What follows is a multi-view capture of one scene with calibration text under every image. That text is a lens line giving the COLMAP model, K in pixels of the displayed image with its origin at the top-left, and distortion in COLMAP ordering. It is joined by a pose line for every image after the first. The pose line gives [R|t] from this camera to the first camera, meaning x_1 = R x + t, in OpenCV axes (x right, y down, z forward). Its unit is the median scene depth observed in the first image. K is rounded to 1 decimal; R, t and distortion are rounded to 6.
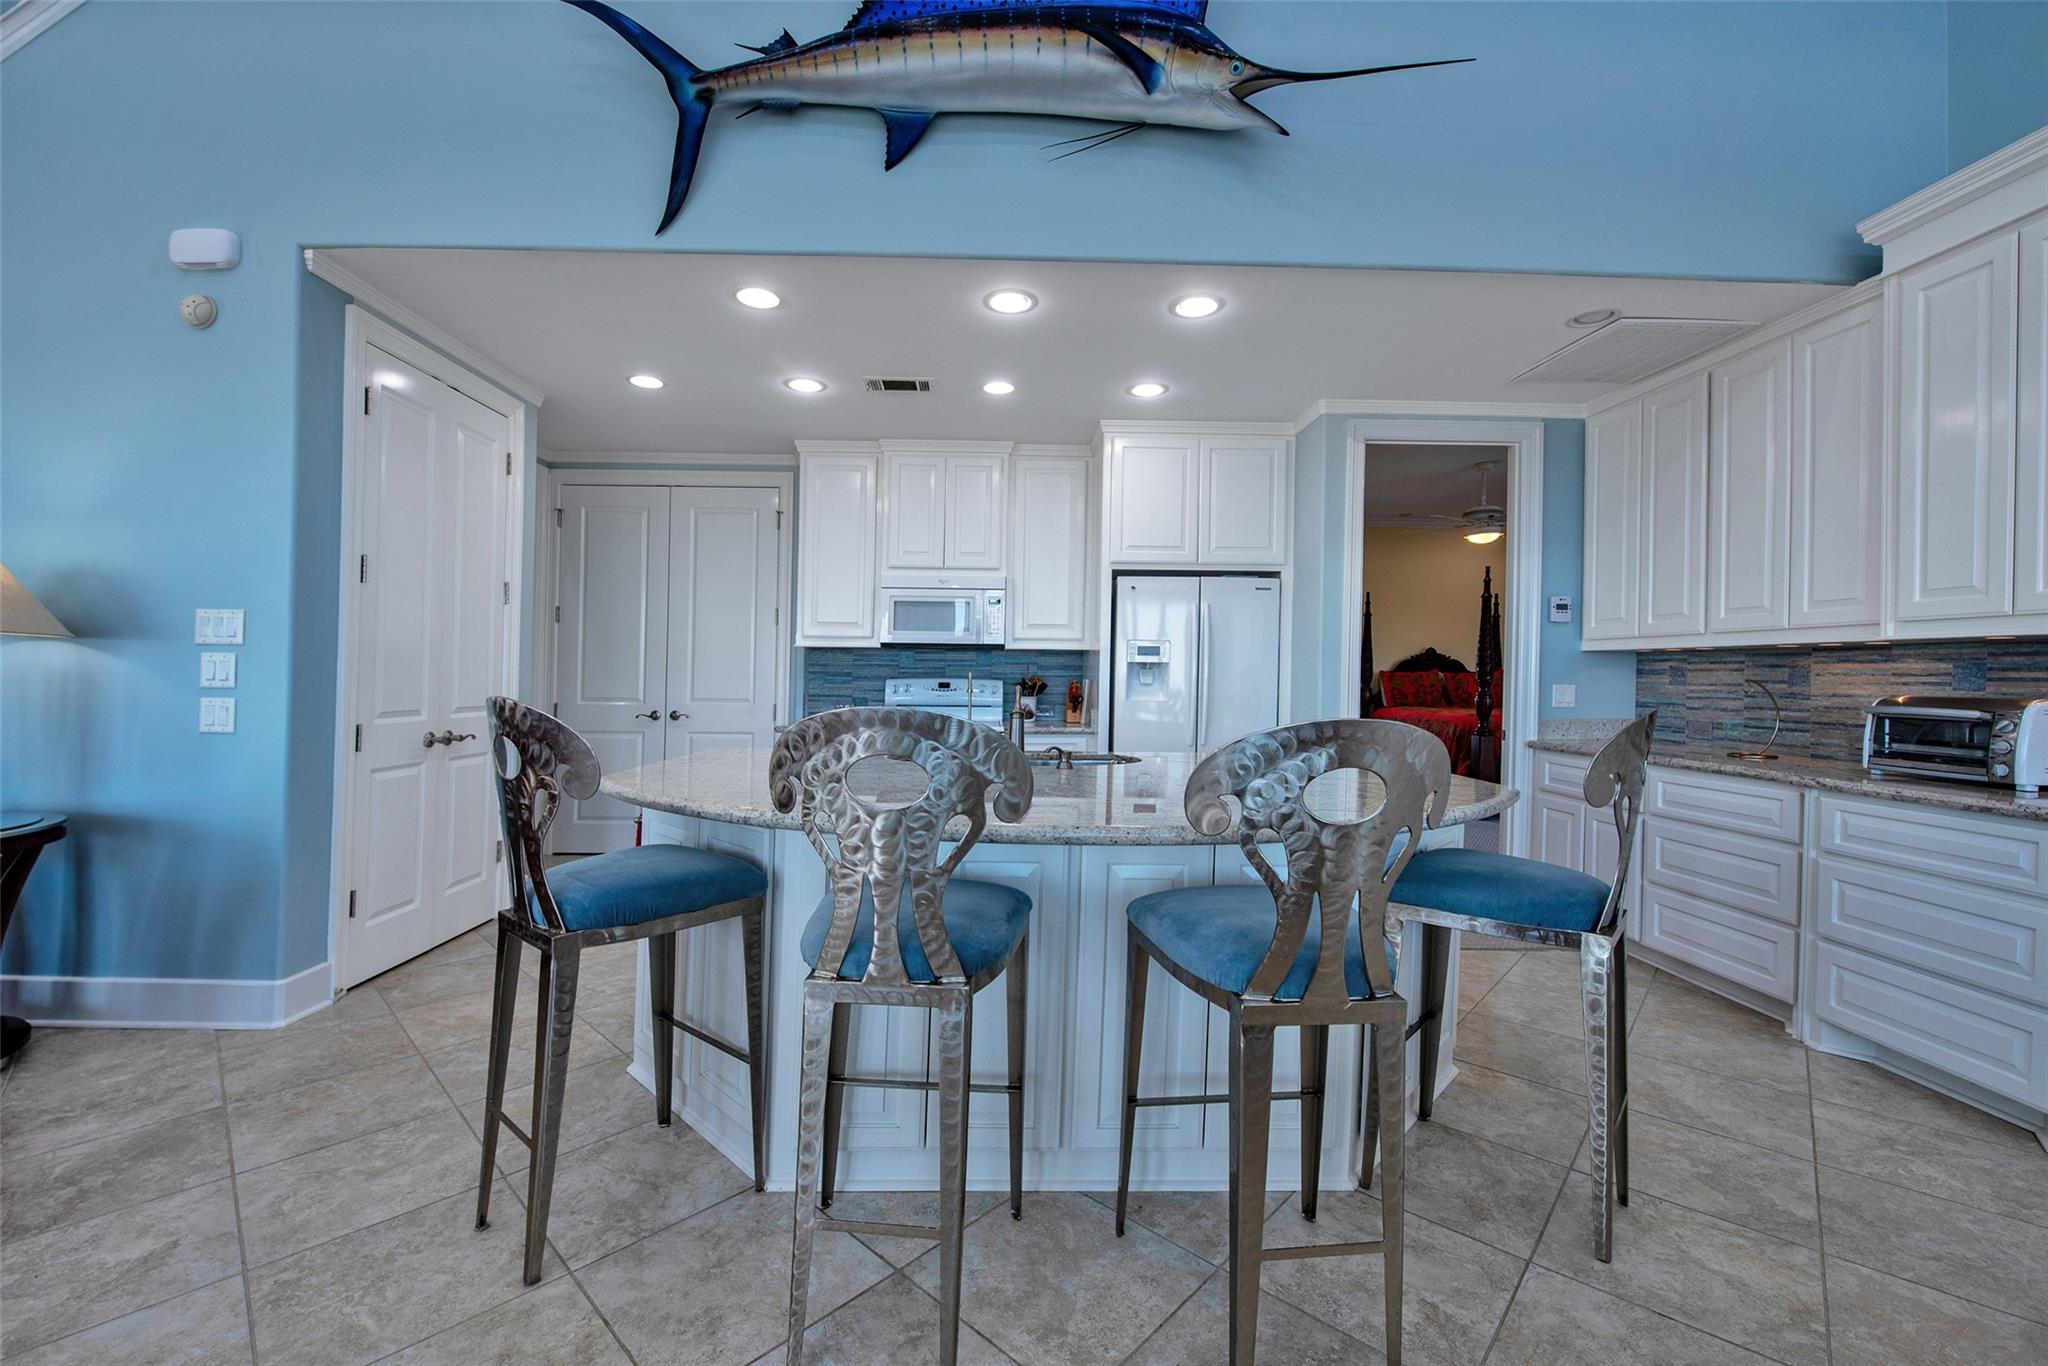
lens RADIAL K [[822.4, 0, 1010.0], [0, 822.4, 677.1], [0, 0, 1]] dist [-0.007955, -0.000545]
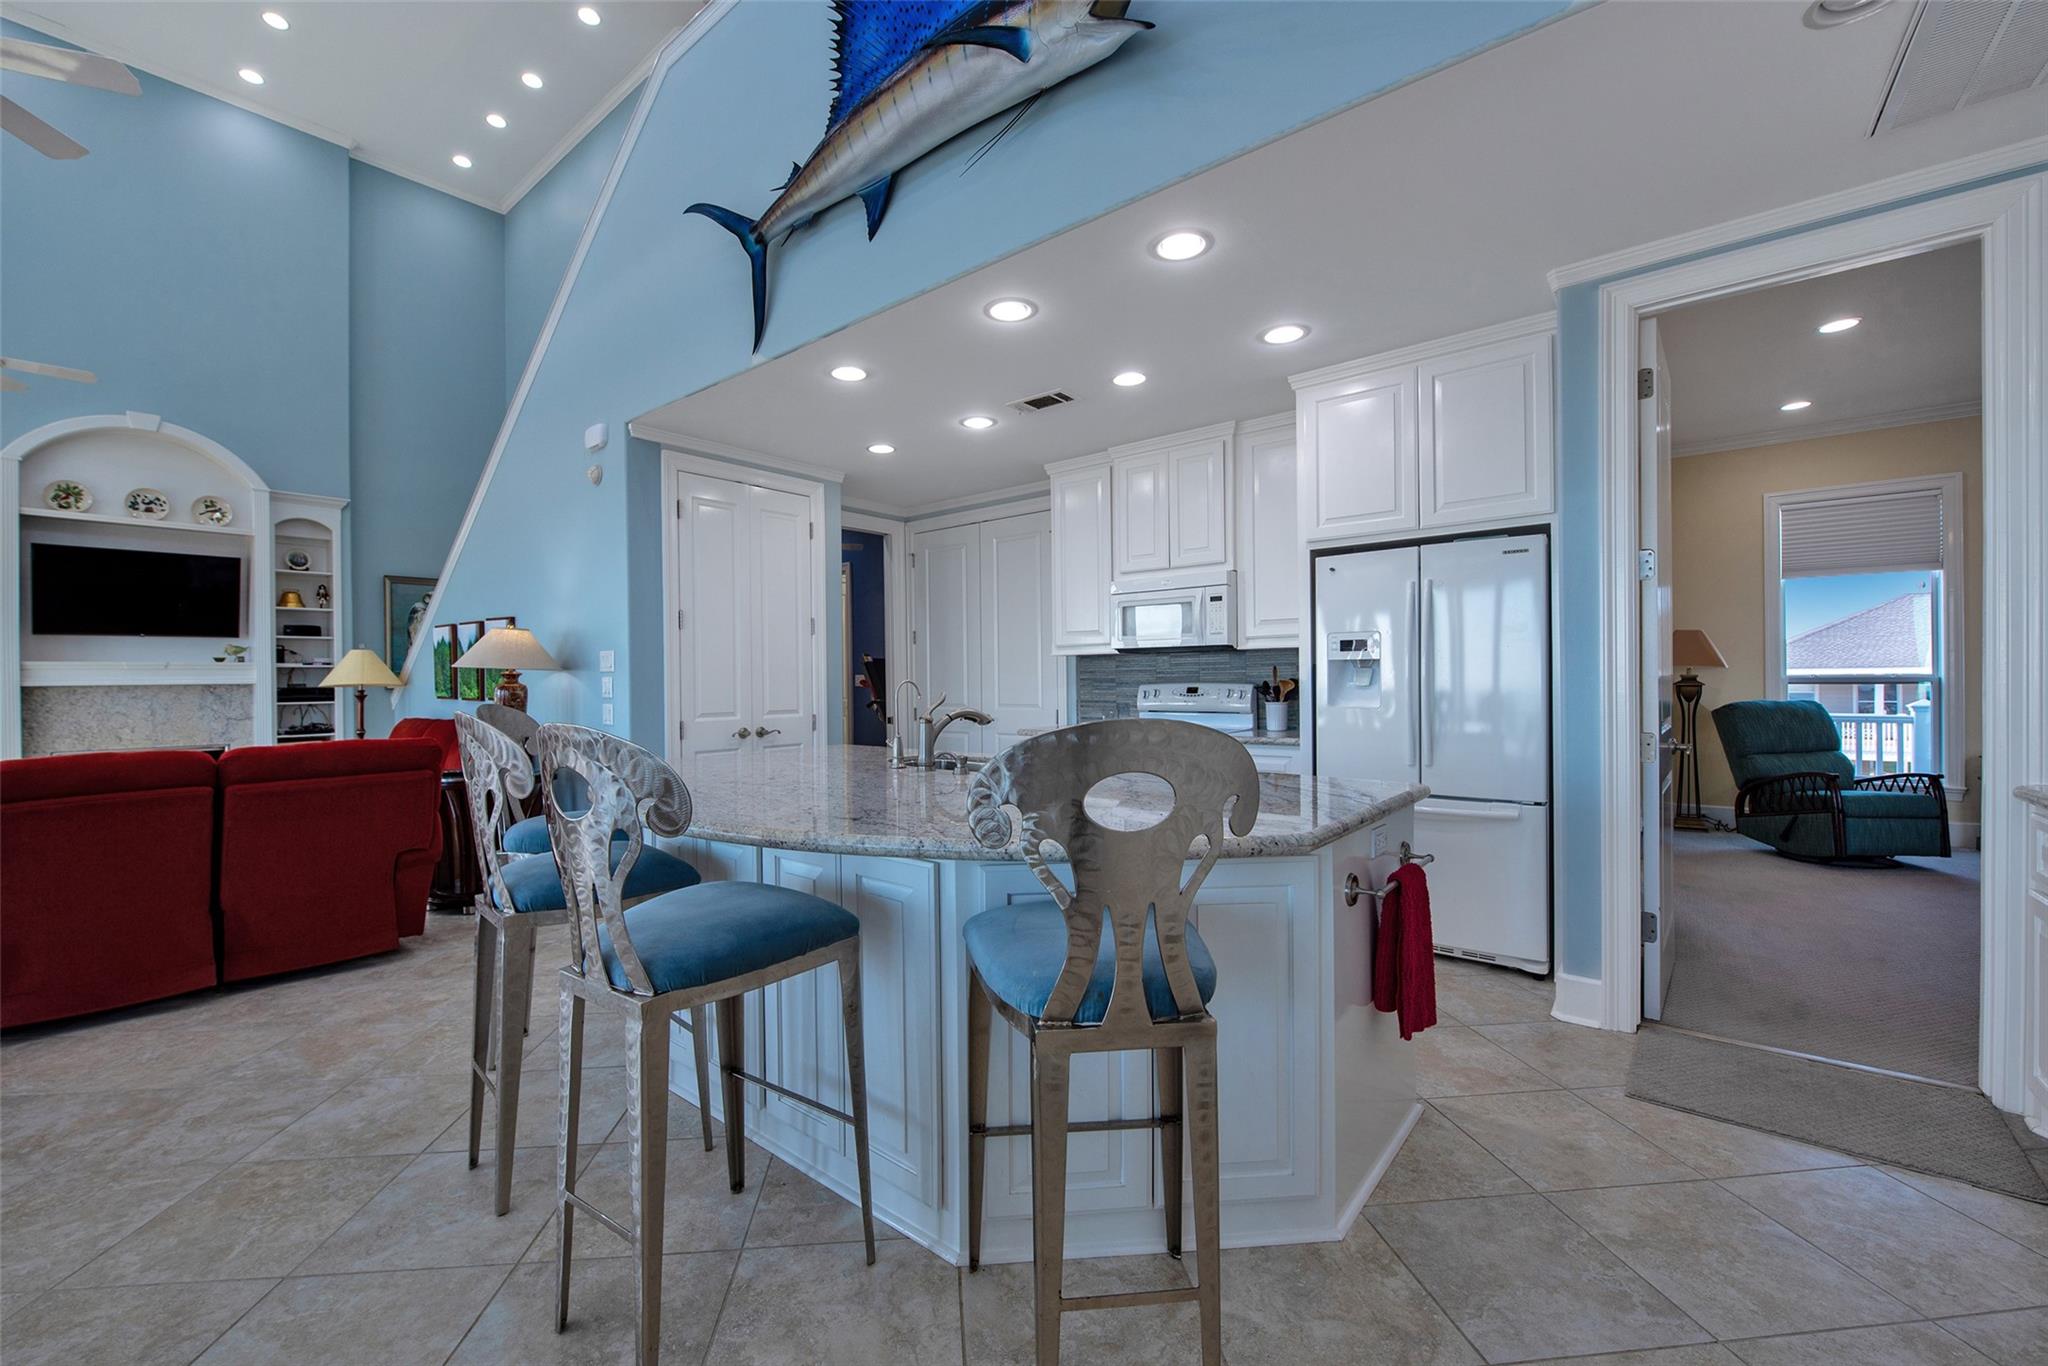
lens RADIAL K [[822.4, 0, 981.1], [0, 822.4, 674.0], [0, 0, 1]] dist [-0.007955, -0.000545]
pose [[0.749642, -0.024639, -0.661384, 0.426019], [0.017567, 0.999695, -0.017332, 0.004075], [0.661610, 0.001374, 0.749847, 0.150141]]
